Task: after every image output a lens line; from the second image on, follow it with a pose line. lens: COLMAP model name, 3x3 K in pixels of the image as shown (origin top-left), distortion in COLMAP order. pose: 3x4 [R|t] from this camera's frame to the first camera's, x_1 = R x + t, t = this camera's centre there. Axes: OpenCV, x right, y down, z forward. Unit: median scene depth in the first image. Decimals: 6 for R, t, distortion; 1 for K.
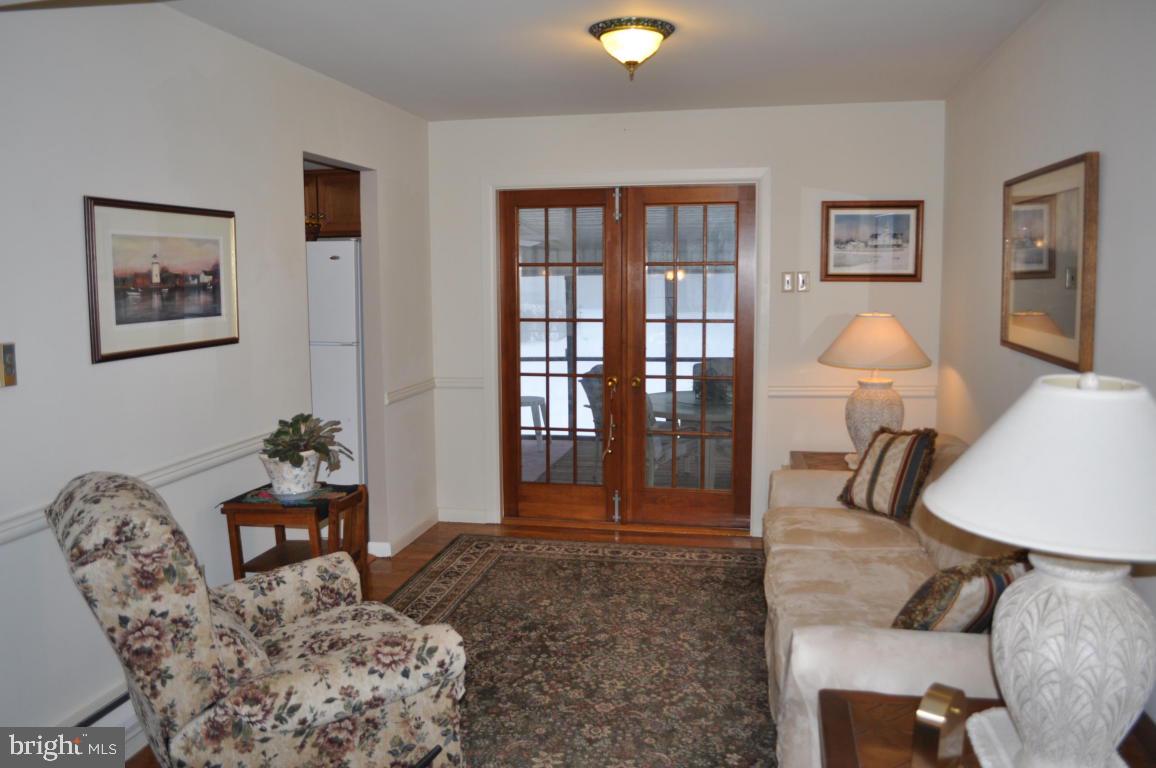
lens RADIAL K [[924.5, 0, 578.0], [0, 924.5, 384.0], [0, 0, 1]] dist [-0.001200, 0.001001]
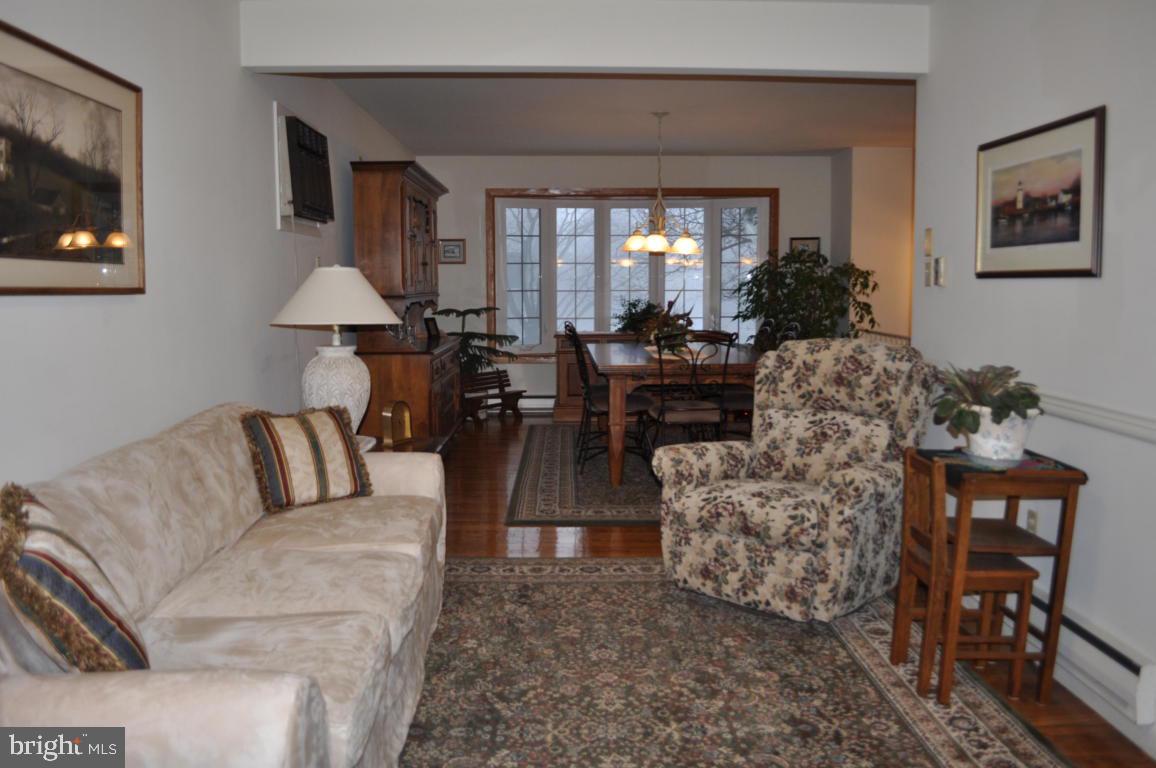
lens RADIAL K [[924.5, 0, 578.0], [0, 924.5, 384.0], [0, 0, 1]] dist [-0.001200, 0.001001]
pose [[-0.976913, 0.030801, -0.211407, 0.236317], [-0.019138, 0.972957, 0.230194, -0.135546], [0.212780, 0.228925, -0.949904, 1.772115]]
